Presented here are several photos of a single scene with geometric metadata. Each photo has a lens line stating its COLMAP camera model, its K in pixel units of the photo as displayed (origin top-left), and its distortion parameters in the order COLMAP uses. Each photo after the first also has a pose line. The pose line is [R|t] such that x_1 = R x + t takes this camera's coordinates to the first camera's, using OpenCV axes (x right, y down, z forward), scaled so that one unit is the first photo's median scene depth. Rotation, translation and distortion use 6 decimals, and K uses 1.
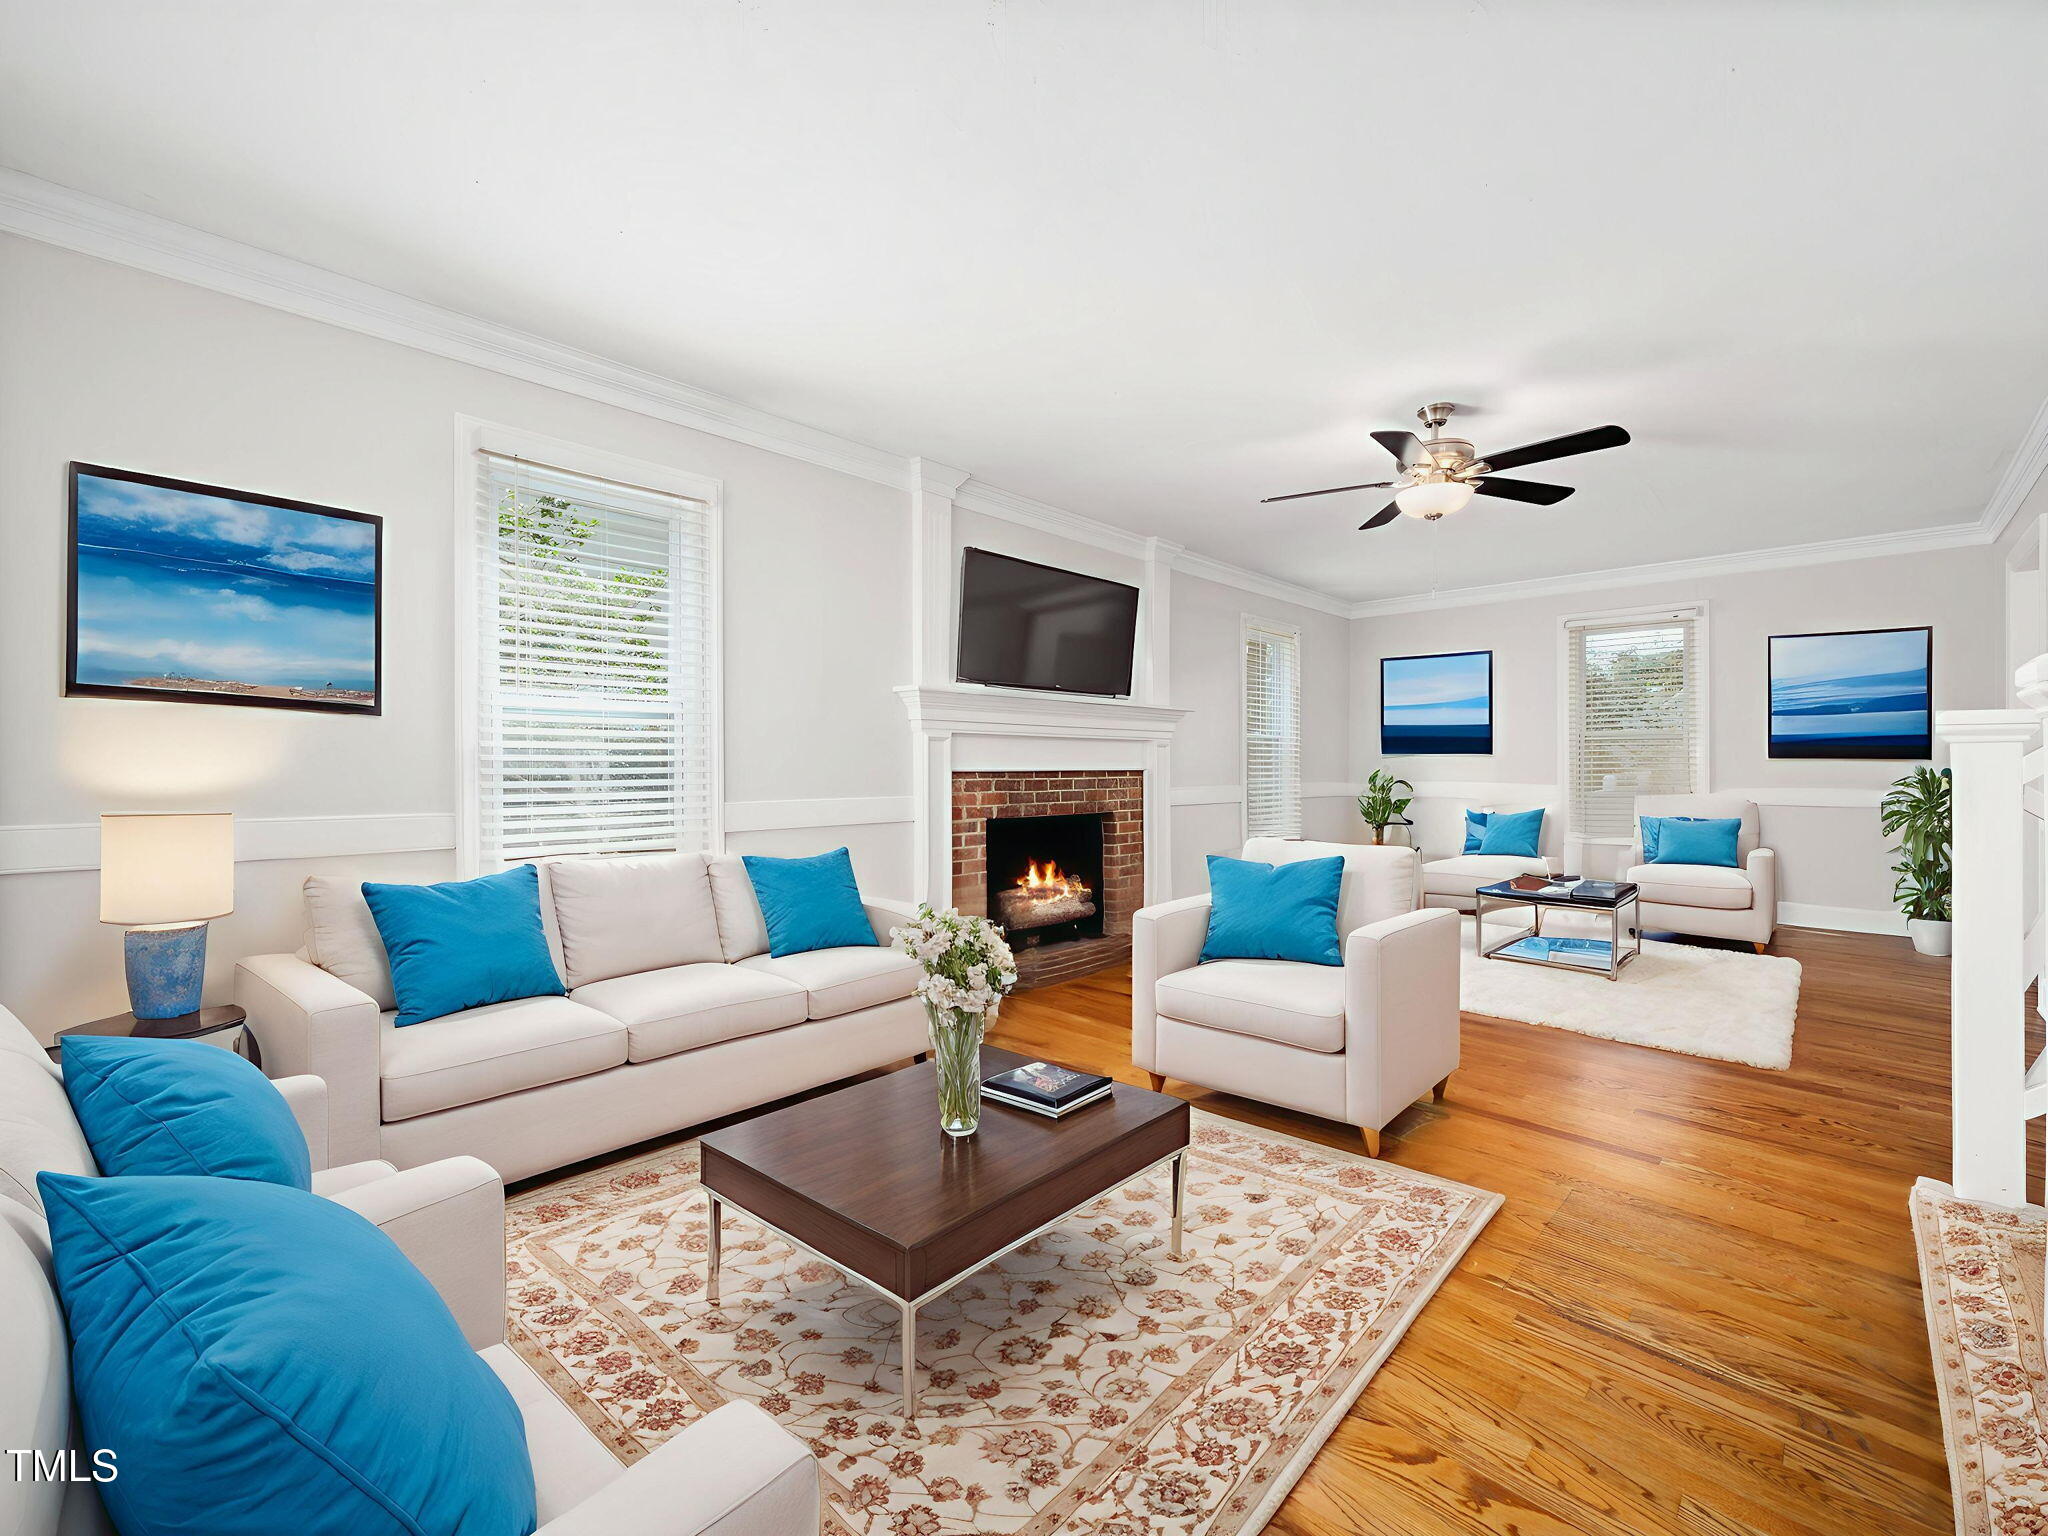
lens RADIAL K [[847.7, 0, 1018.8], [0, 847.7, 765.2], [0, 0, 1]] dist [-0.004750, -0.000125]
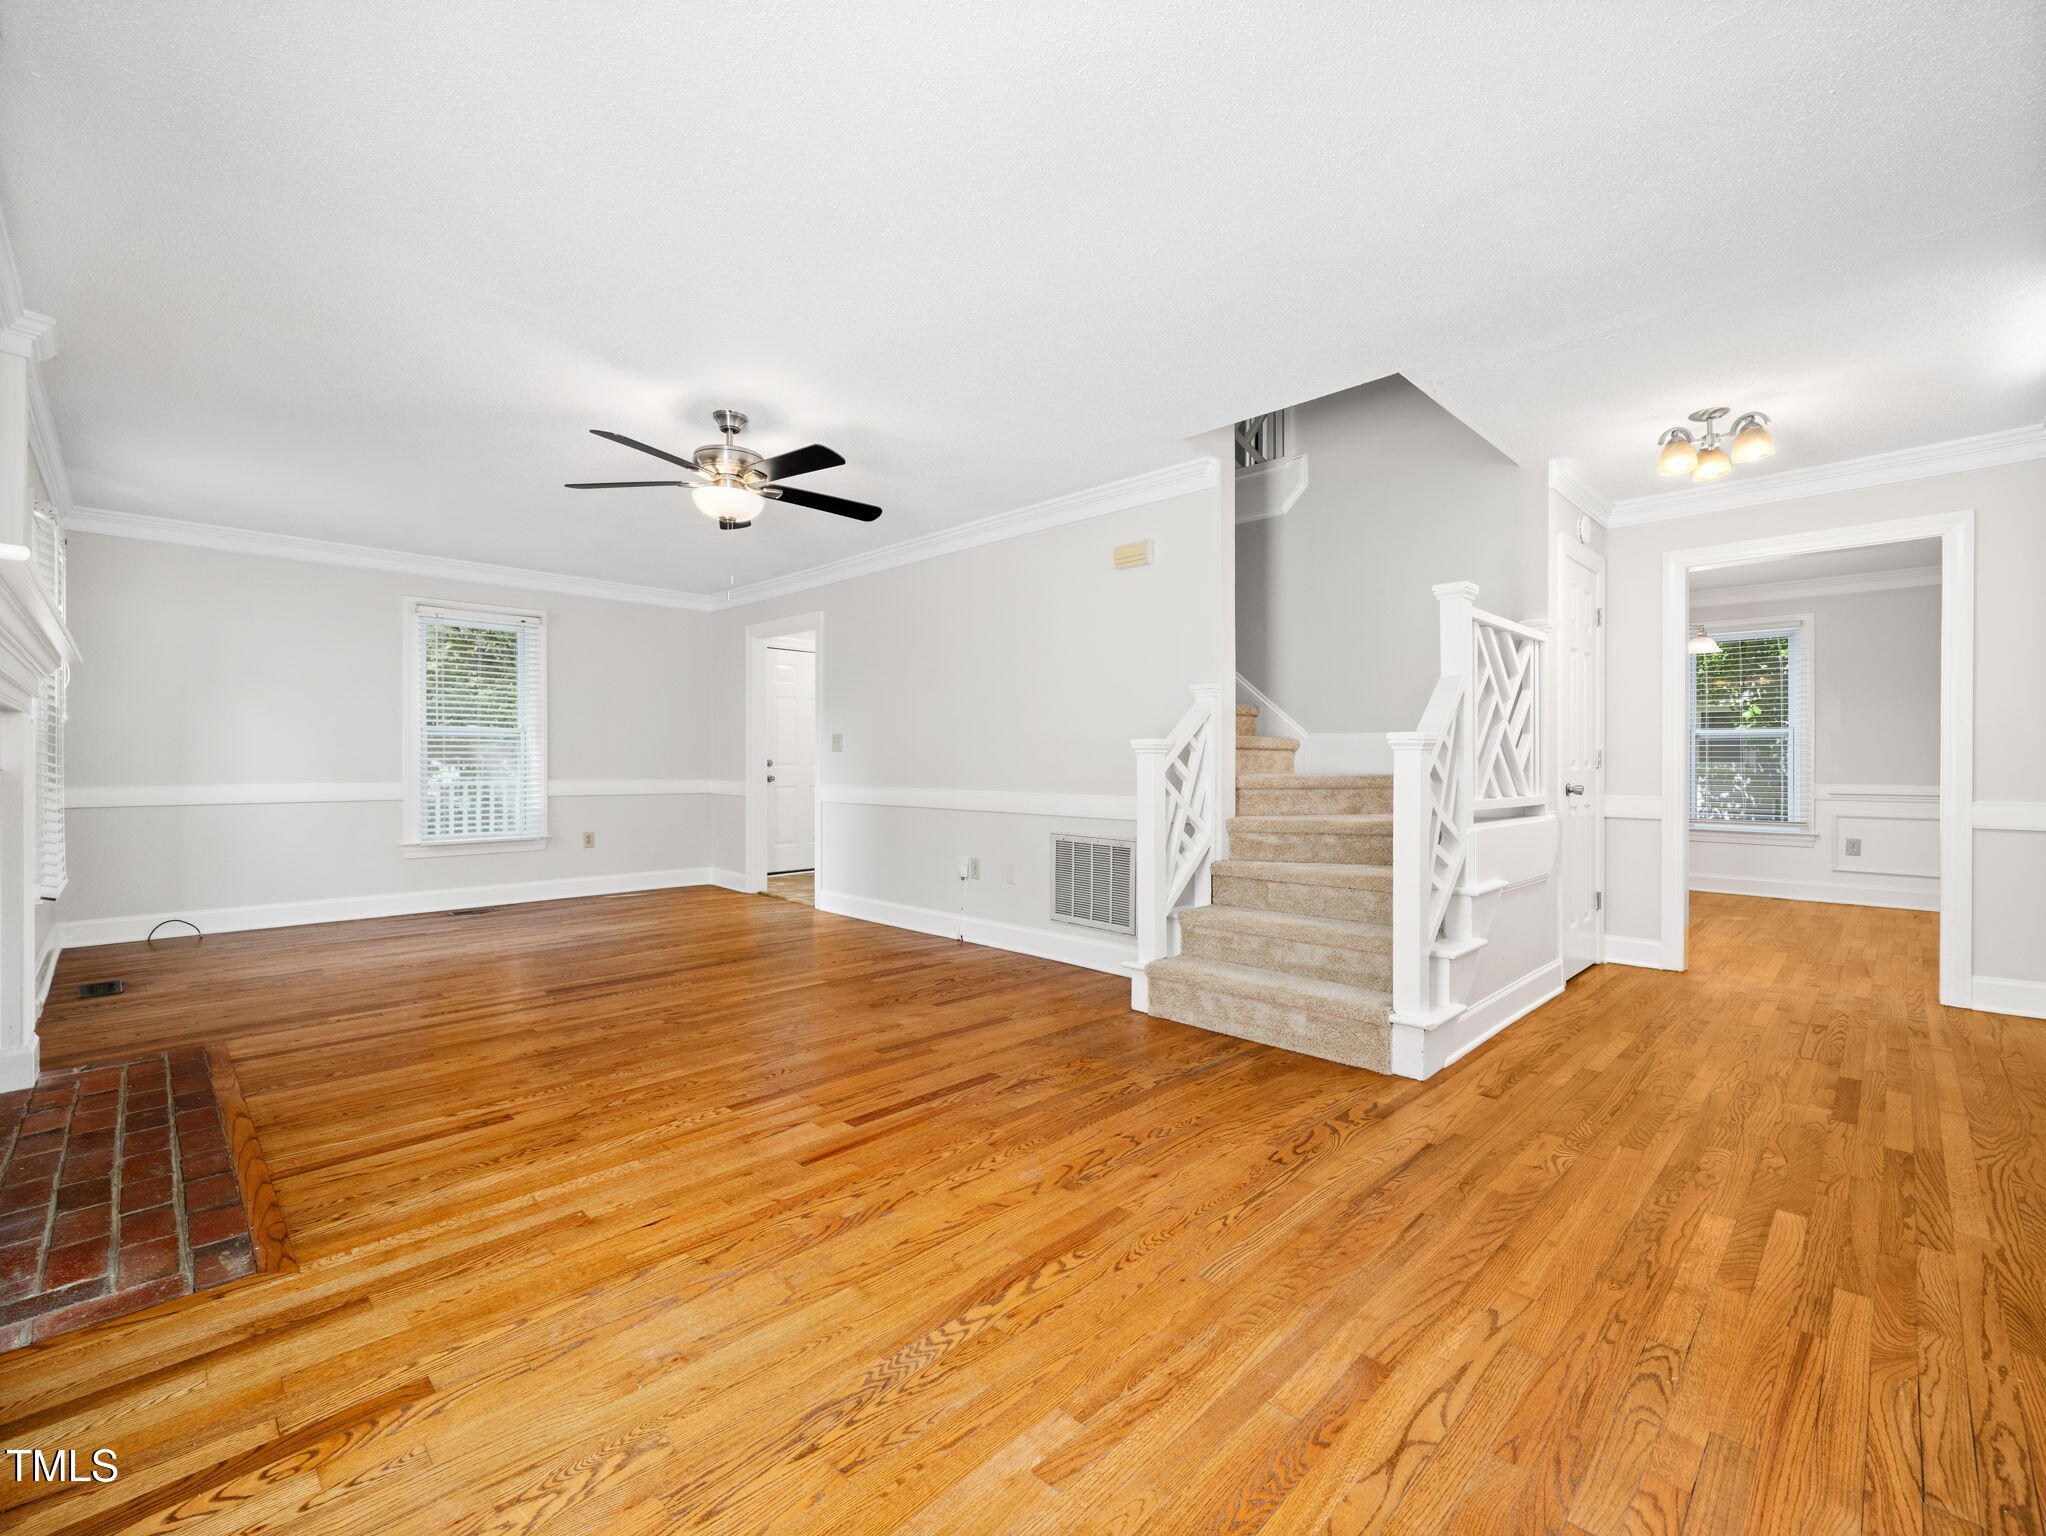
lens RADIAL K [[881.6, 0, 1023.6], [0, 881.6, 764.6], [0, 0, 1]] dist [-0.001006, -0.000034]
pose [[0.007280, 0.000576, 0.999973, -1.251182], [0.000396, 1.000000, -0.000579, 0.004928], [-0.999973, 0.000401, 0.007280, 1.394264]]
